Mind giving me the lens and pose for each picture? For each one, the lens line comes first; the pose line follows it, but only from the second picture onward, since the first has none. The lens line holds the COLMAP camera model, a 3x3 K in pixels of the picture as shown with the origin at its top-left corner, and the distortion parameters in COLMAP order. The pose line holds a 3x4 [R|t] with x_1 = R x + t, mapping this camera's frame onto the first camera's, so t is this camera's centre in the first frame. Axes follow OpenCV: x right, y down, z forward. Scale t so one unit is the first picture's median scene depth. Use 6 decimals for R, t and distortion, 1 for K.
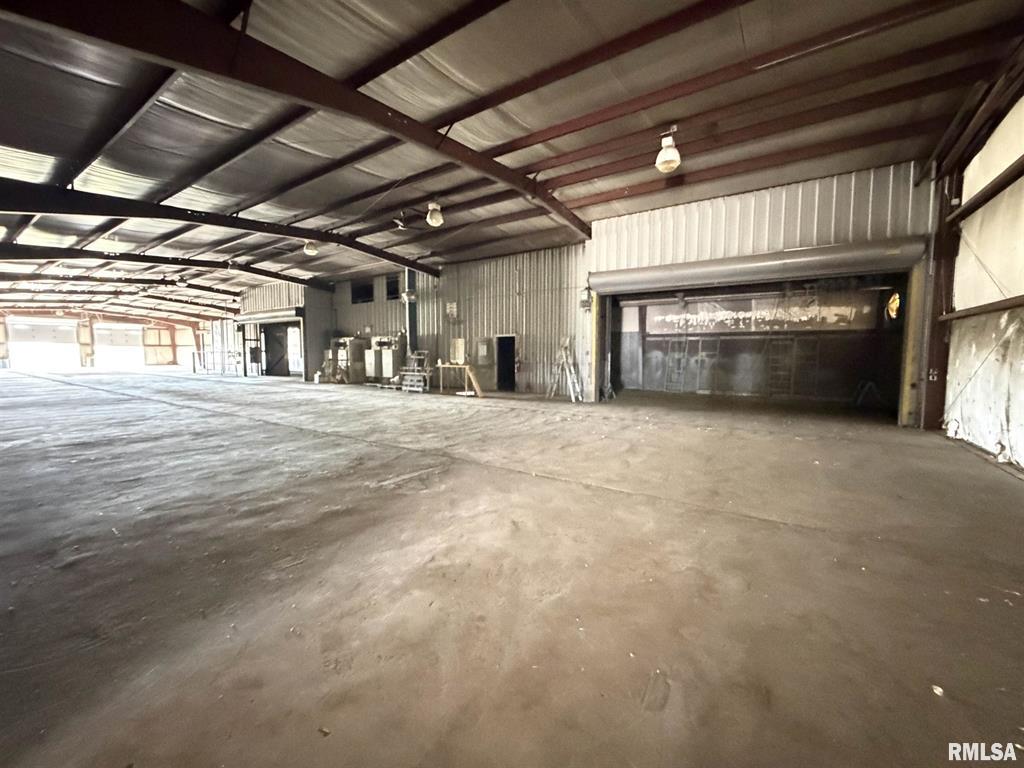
lens RADIAL K [[410.5, 0, 510.1], [0, 410.5, 382.4], [0, 0, 1]] dist [0.001291, 0.000279]
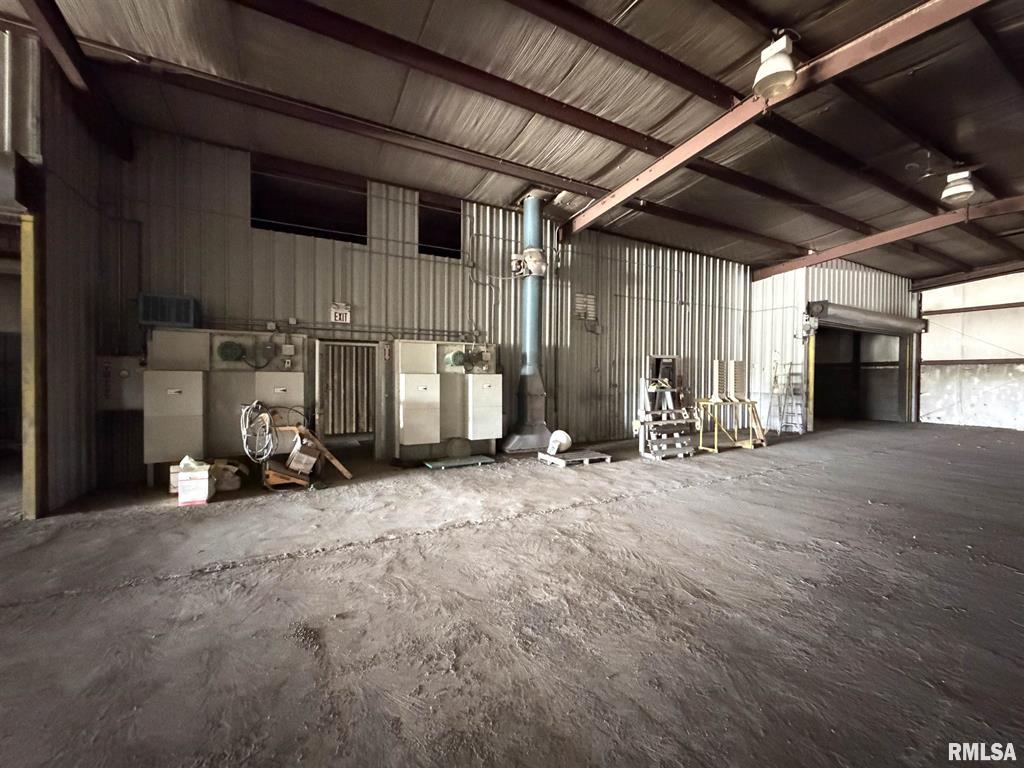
lens RADIAL K [[410.5, 0, 510.1], [0, 410.5, 382.4], [0, 0, 1]] dist [0.001291, 0.000279]
pose [[0.479283, -0.003443, 0.877654, -0.681442], [0.056146, 0.998064, -0.026745, -0.061453], [-0.875863, 0.062095, 0.478548, 0.811193]]
